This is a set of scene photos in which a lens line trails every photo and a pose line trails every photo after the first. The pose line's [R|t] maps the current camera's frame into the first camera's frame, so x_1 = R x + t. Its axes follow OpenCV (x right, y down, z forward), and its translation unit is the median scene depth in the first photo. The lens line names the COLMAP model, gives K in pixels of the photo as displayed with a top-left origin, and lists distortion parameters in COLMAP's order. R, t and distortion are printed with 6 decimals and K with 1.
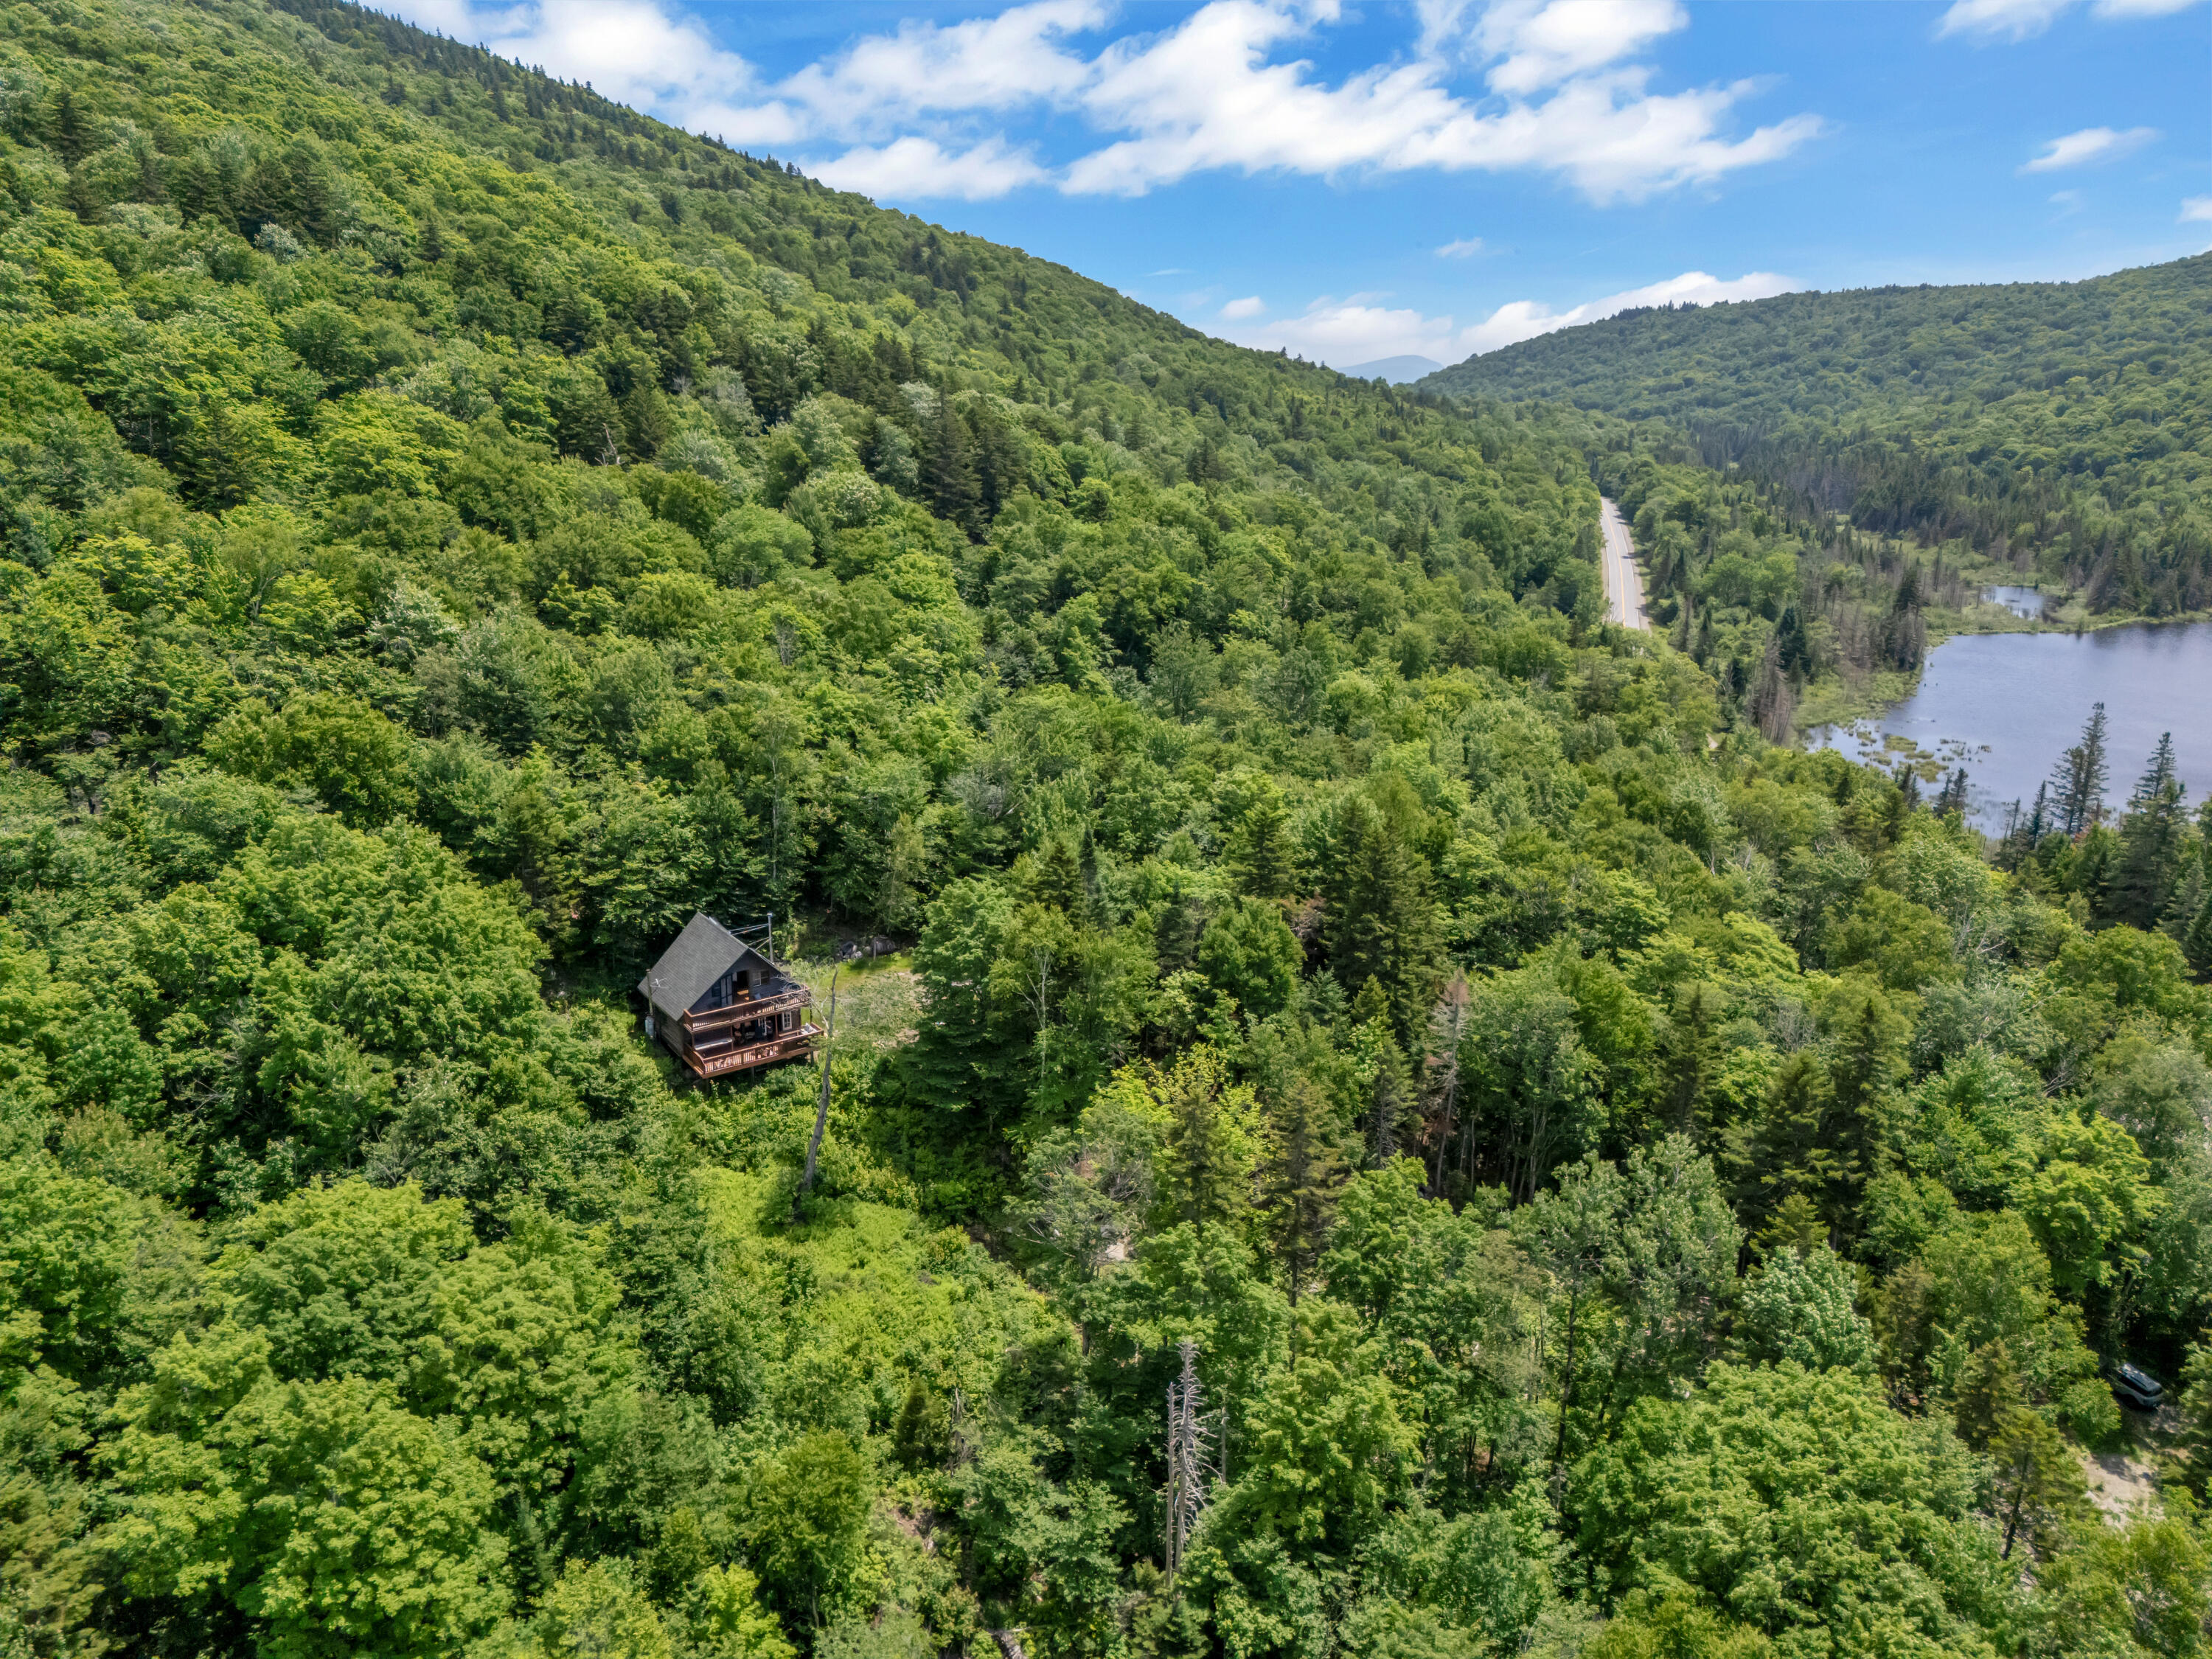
lens RADIAL K [[1624.8, 0, 1106.0], [0, 1624.8, 829.5], [0, 0, 1]] dist [0.036571, 0.000030]
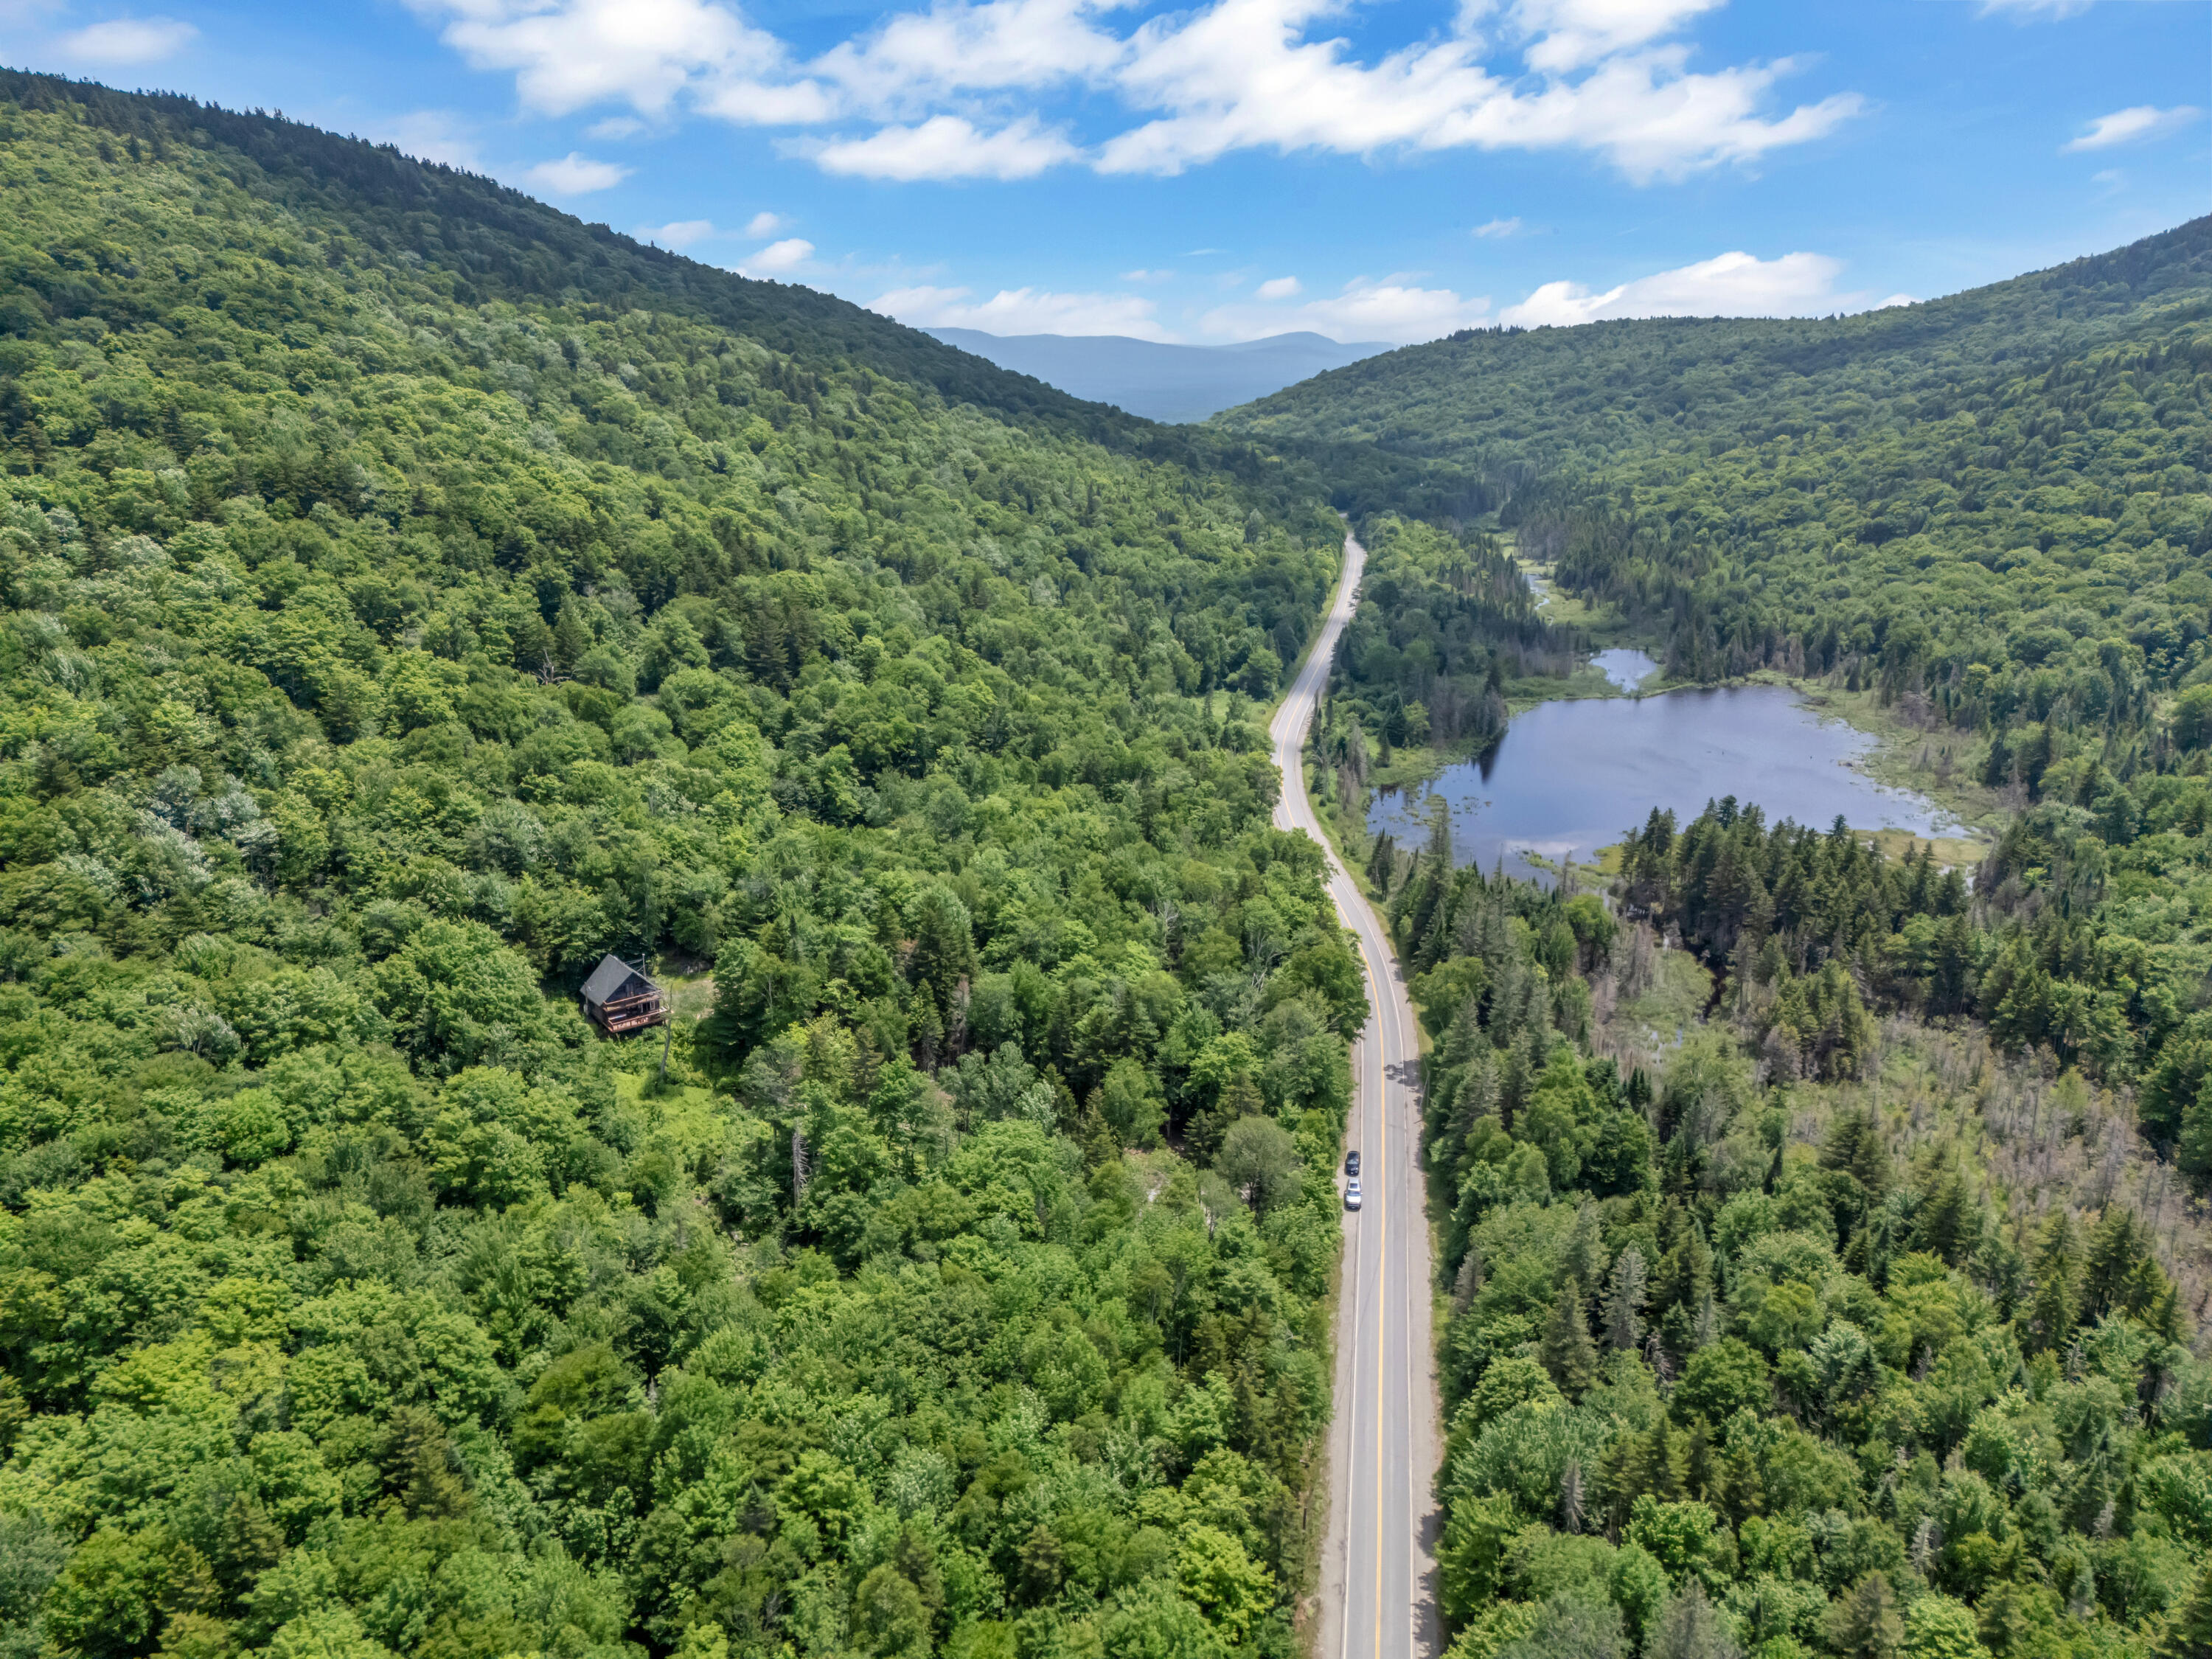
lens RADIAL K [[1623.9, 0, 1106.0], [0, 1623.9, 829.5], [0, 0, 1]] dist [0.092563, -0.089269]
pose [[0.998320, -0.013025, 0.056466, 0.261832], [0.012098, 0.999787, 0.016716, -0.132263], [-0.056671, -0.016005, 0.998265, -1.095579]]
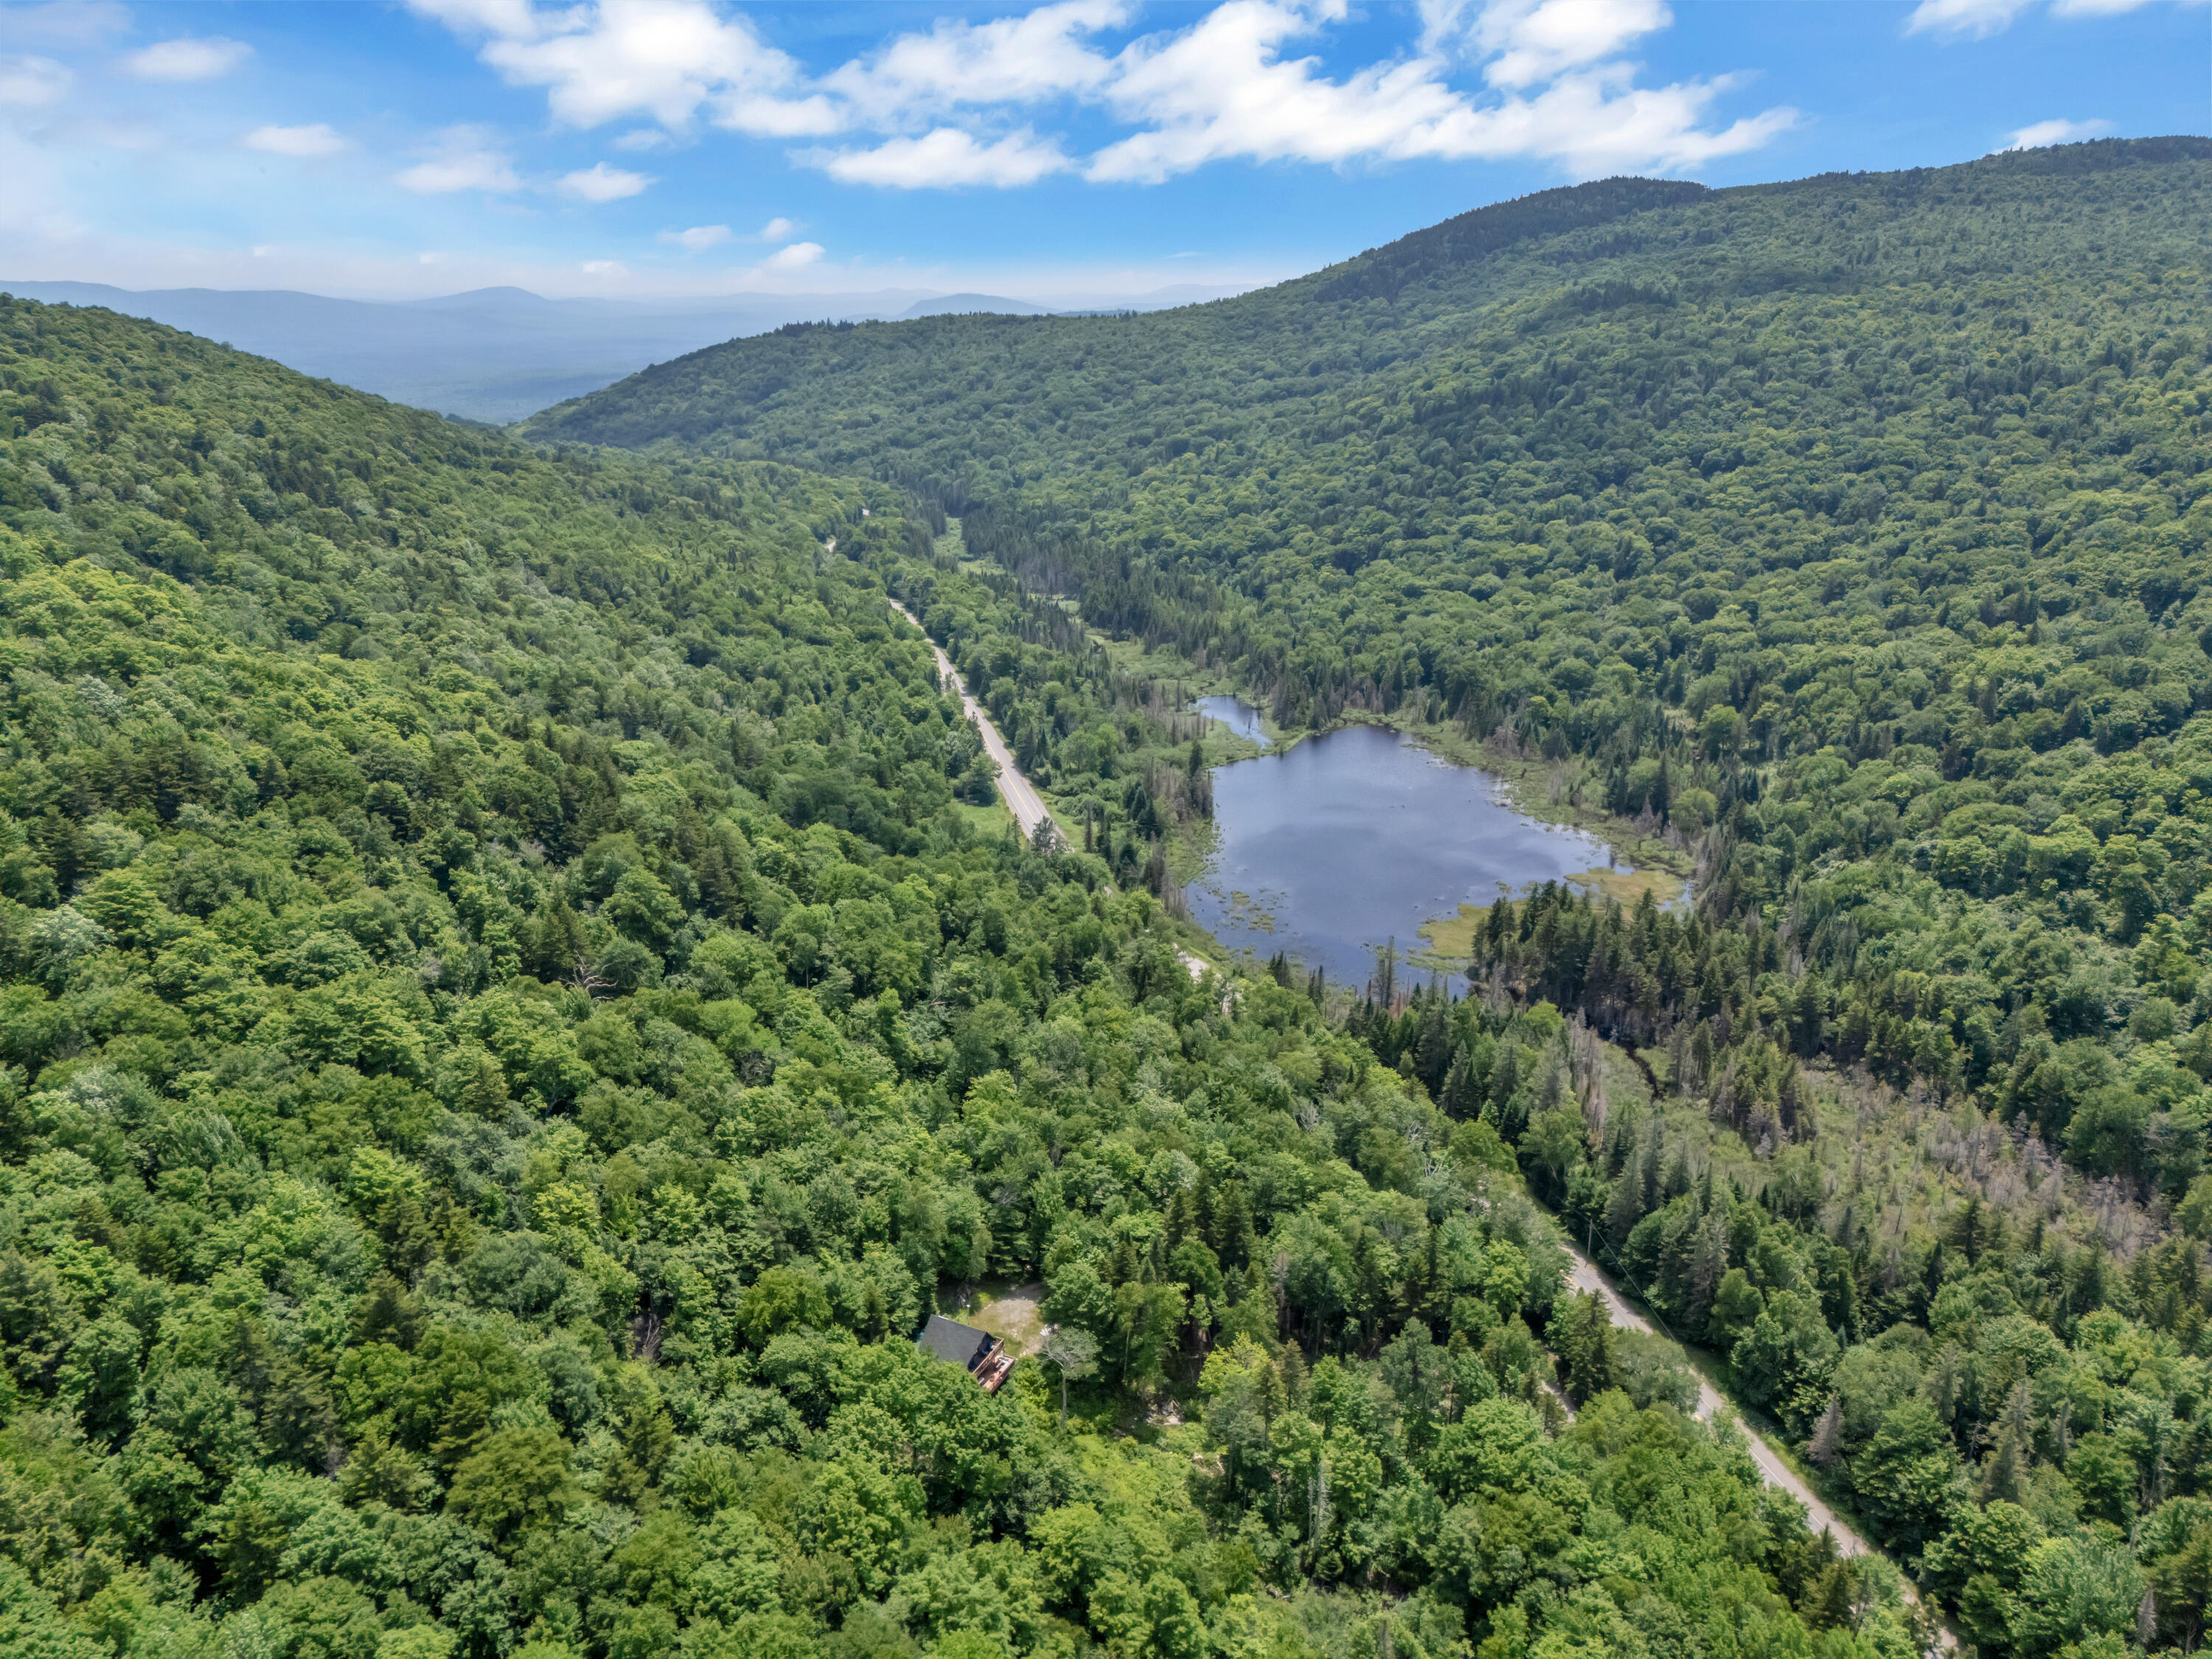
lens RADIAL K [[1623.9, 0, 1106.0], [0, 1623.9, 829.5], [0, 0, 1]] dist [0.092563, -0.089269]
pose [[0.874682, -0.152379, 0.460123, -0.849463], [0.134080, 0.988321, 0.072419, -0.615684], [-0.465784, -0.001650, 0.884897, -0.807310]]
